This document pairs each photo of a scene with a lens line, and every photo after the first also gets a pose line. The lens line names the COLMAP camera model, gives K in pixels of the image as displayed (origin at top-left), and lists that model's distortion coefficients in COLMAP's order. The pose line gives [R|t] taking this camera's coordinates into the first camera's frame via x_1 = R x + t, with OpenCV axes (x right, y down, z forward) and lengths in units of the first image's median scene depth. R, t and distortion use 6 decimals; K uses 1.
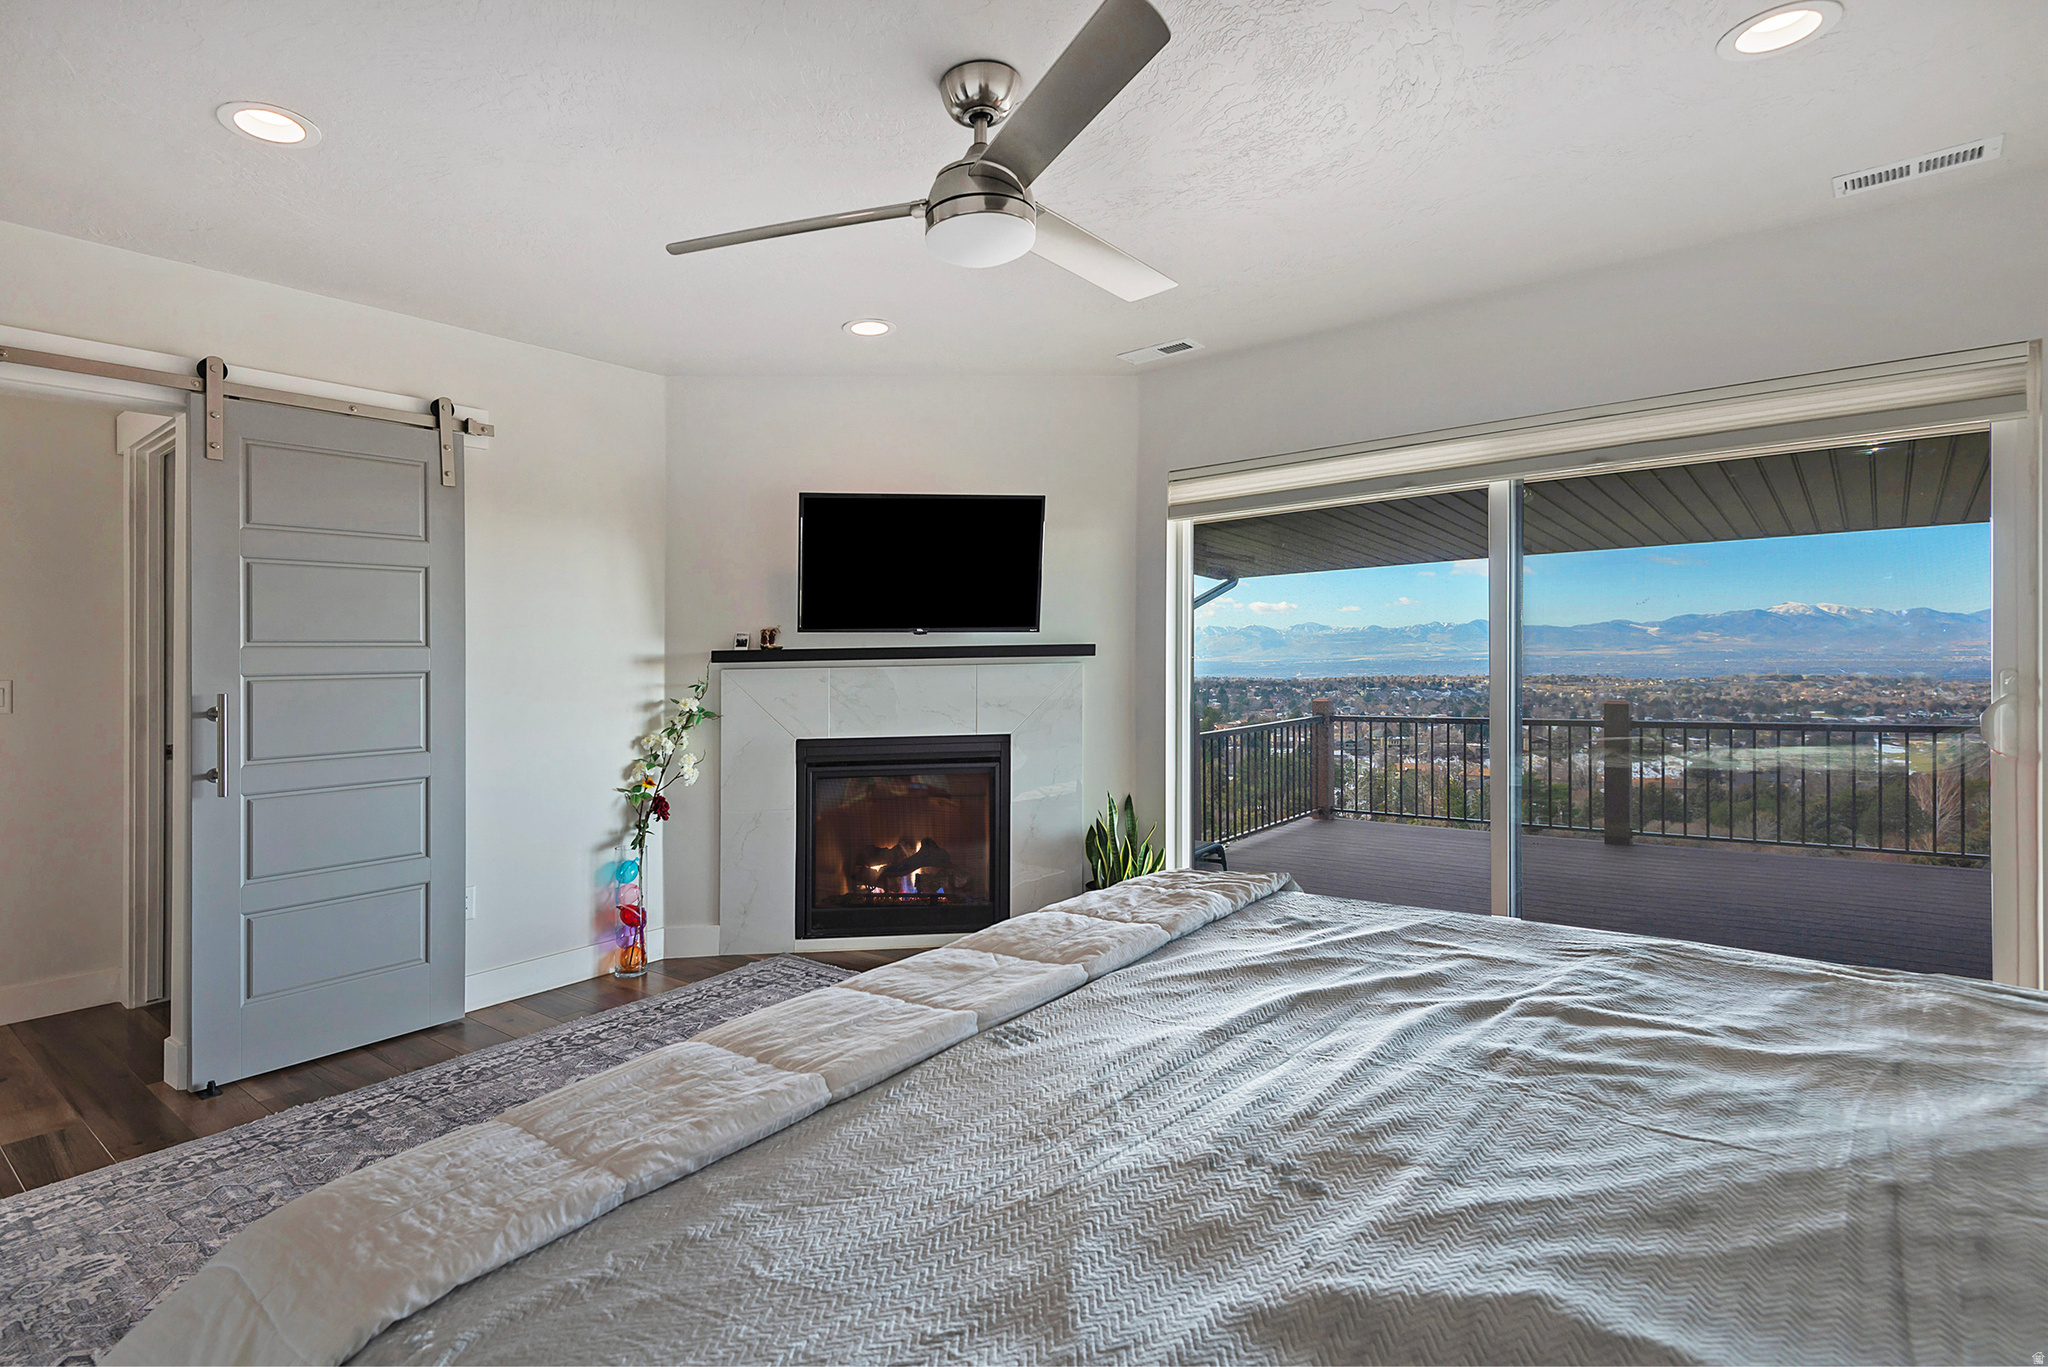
lens RADIAL K [[961.1, 0, 1021.0], [0, 961.1, 674.0], [0, 0, 1]] dist [-0.002030, -0.000526]
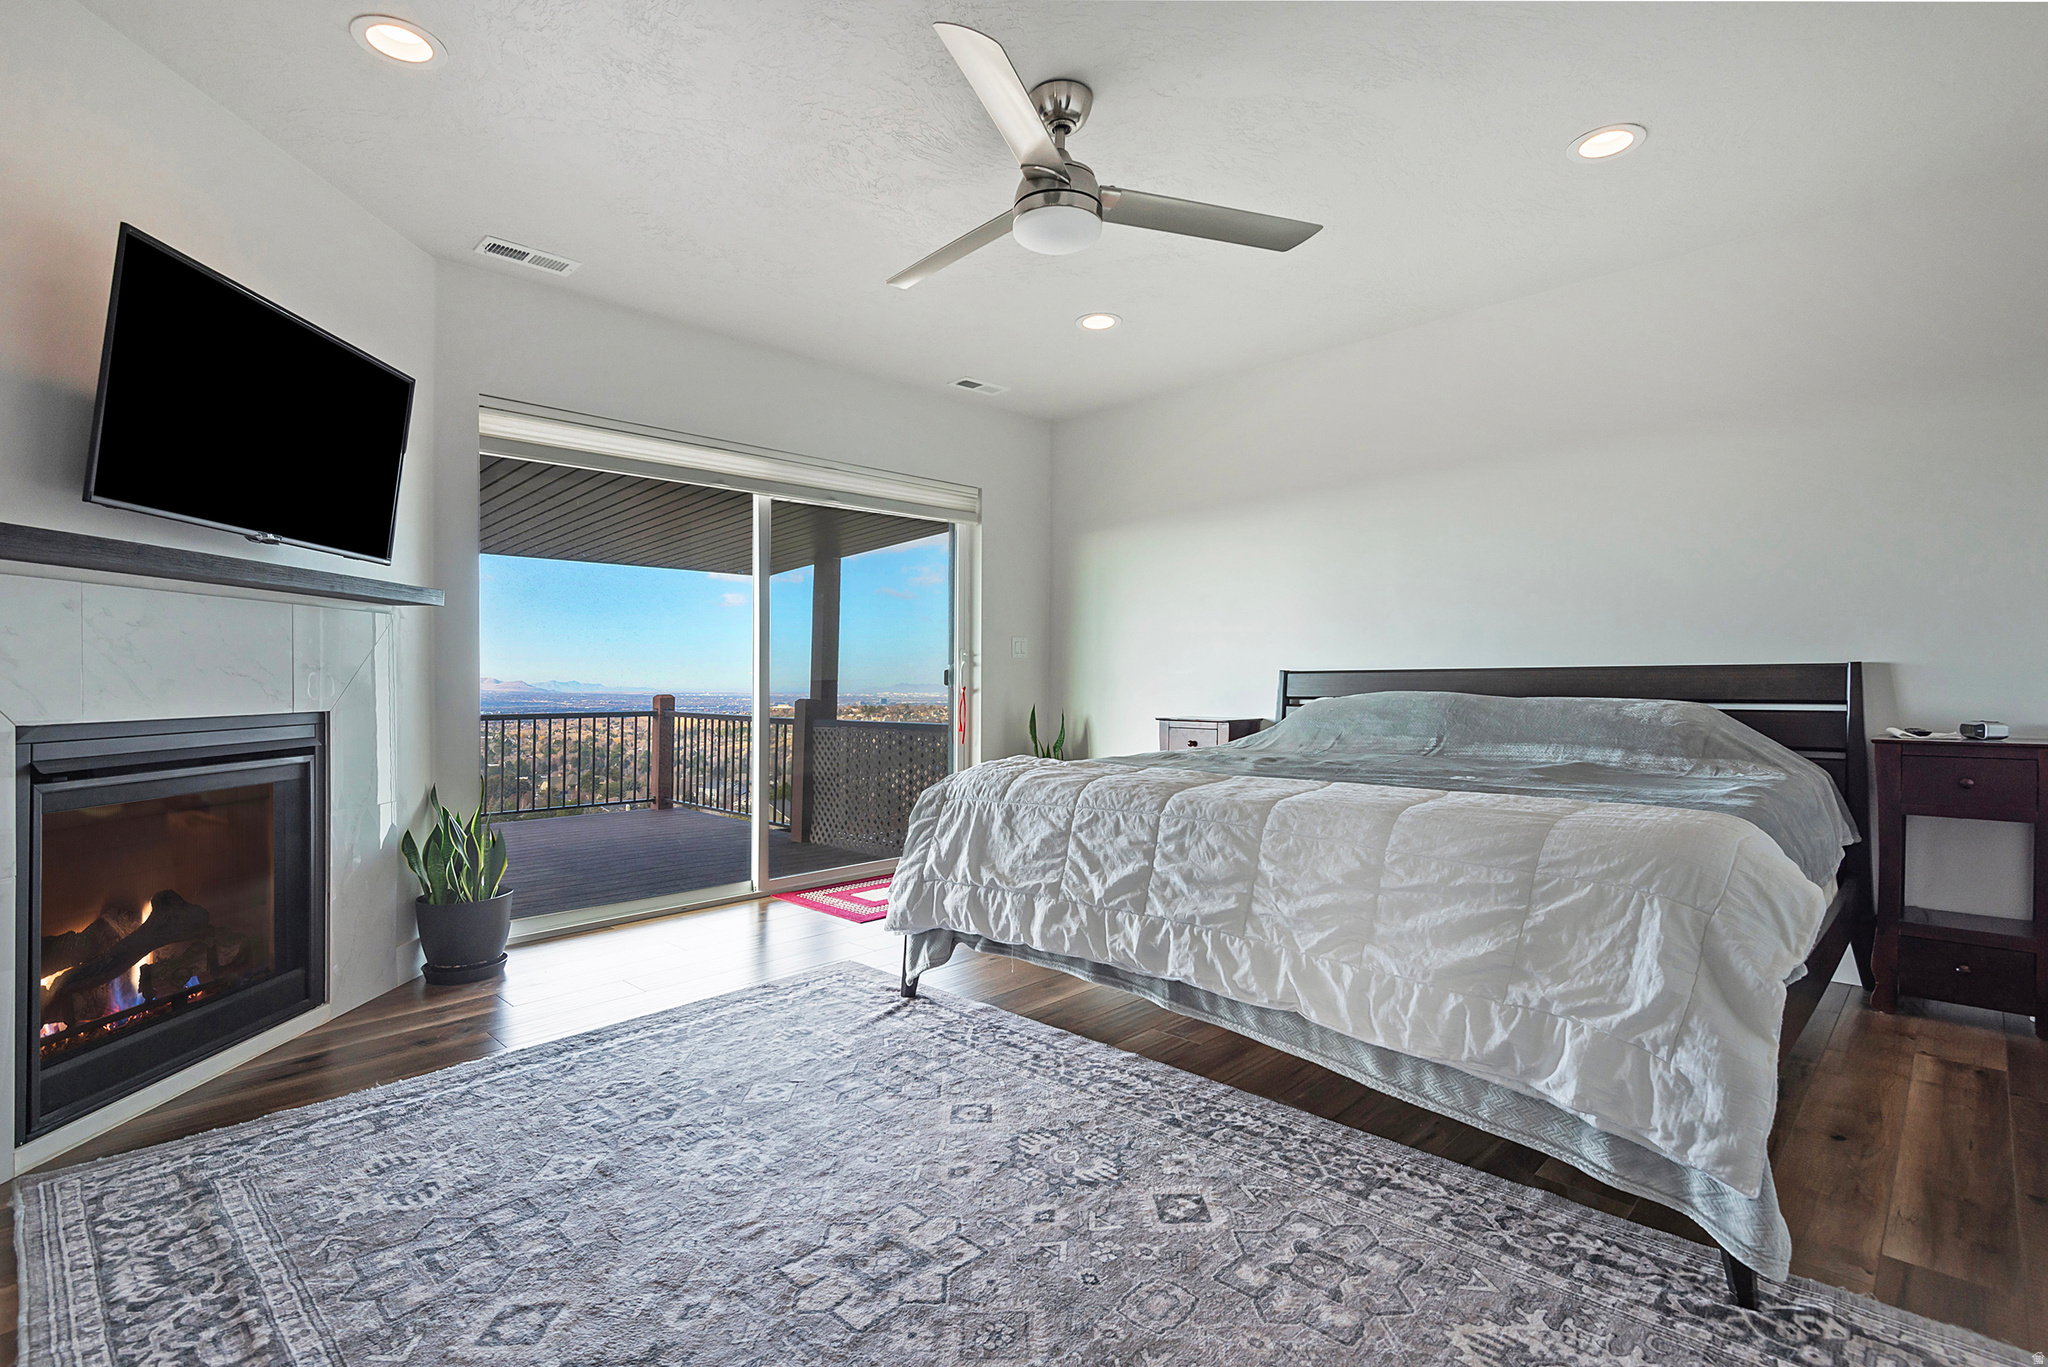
lens RADIAL K [[961.1, 0, 1019.1], [0, 961.1, 682.8], [0, 0, 1]] dist [-0.002030, -0.000526]
pose [[0.105960, 0.005652, 0.994354, -0.649953], [0.015270, 0.999857, -0.007310, 0.058296], [-0.994253, 0.015958, 0.105859, 0.456881]]
